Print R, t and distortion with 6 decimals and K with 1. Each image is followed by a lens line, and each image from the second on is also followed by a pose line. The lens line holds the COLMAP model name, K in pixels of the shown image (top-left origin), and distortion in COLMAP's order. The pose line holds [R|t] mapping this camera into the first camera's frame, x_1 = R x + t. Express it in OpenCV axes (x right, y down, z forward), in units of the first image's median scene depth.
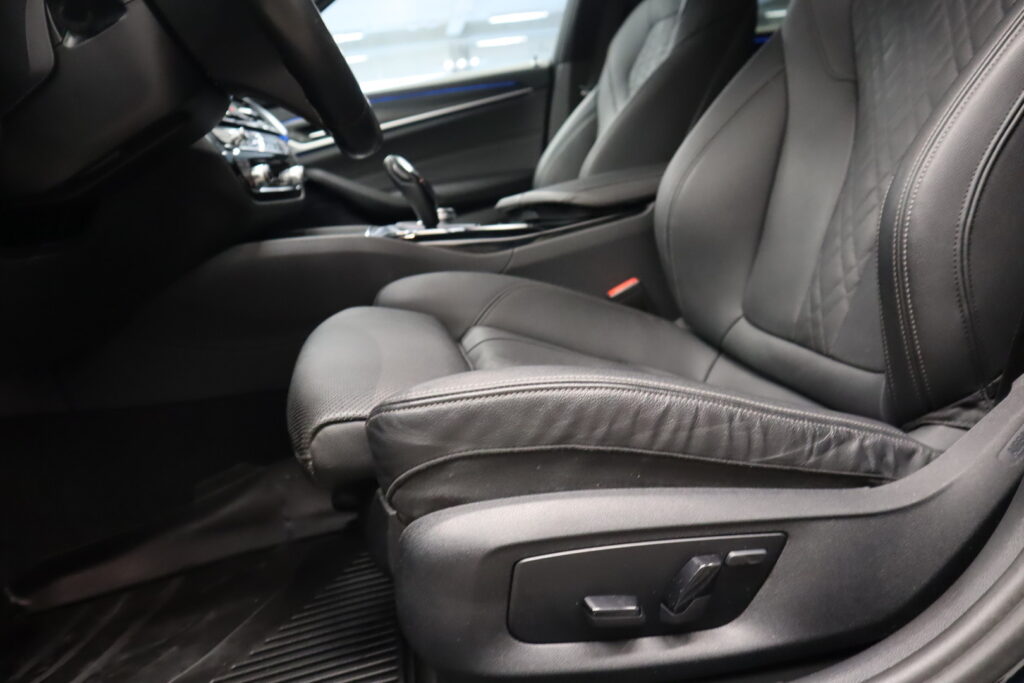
lens RADIAL K [[707.9, 0, 512.0], [0, 707.9, 341.5], [0, 0, 1]] dist [-0.098923, 0.044488]
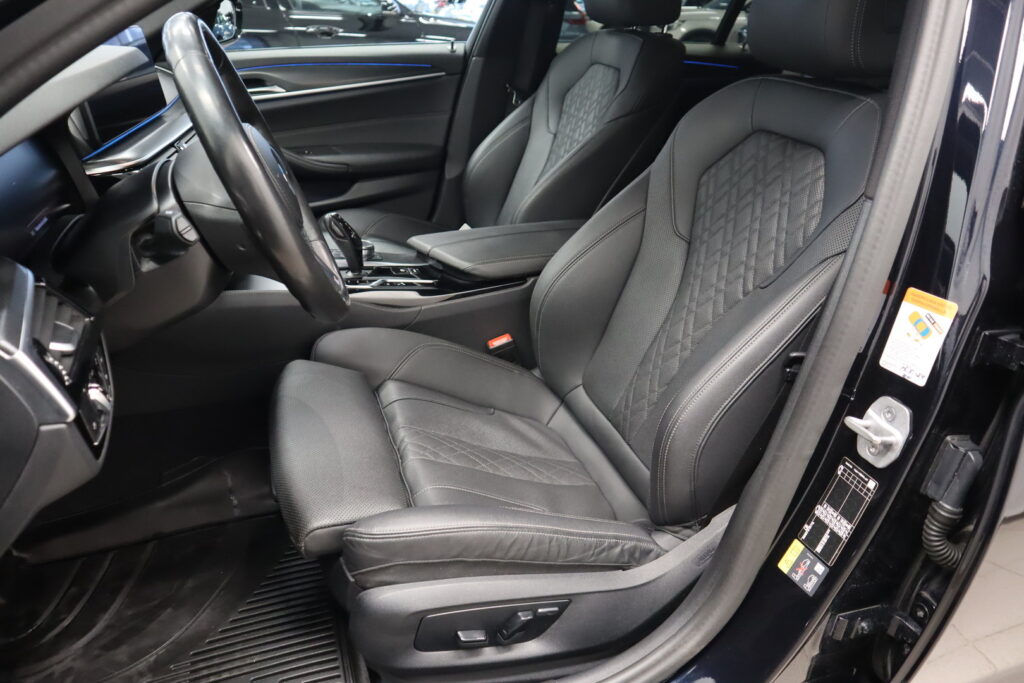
lens RADIAL K [[707.9, 0, 512.0], [0, 707.9, 341.5], [0, 0, 1]] dist [-0.098923, 0.044488]
pose [[0.973129, 0.100498, 0.207173, -0.196196], [-0.144102, 0.967560, 0.207516, -0.710817], [-0.179597, -0.231794, 0.956042, -0.550001]]
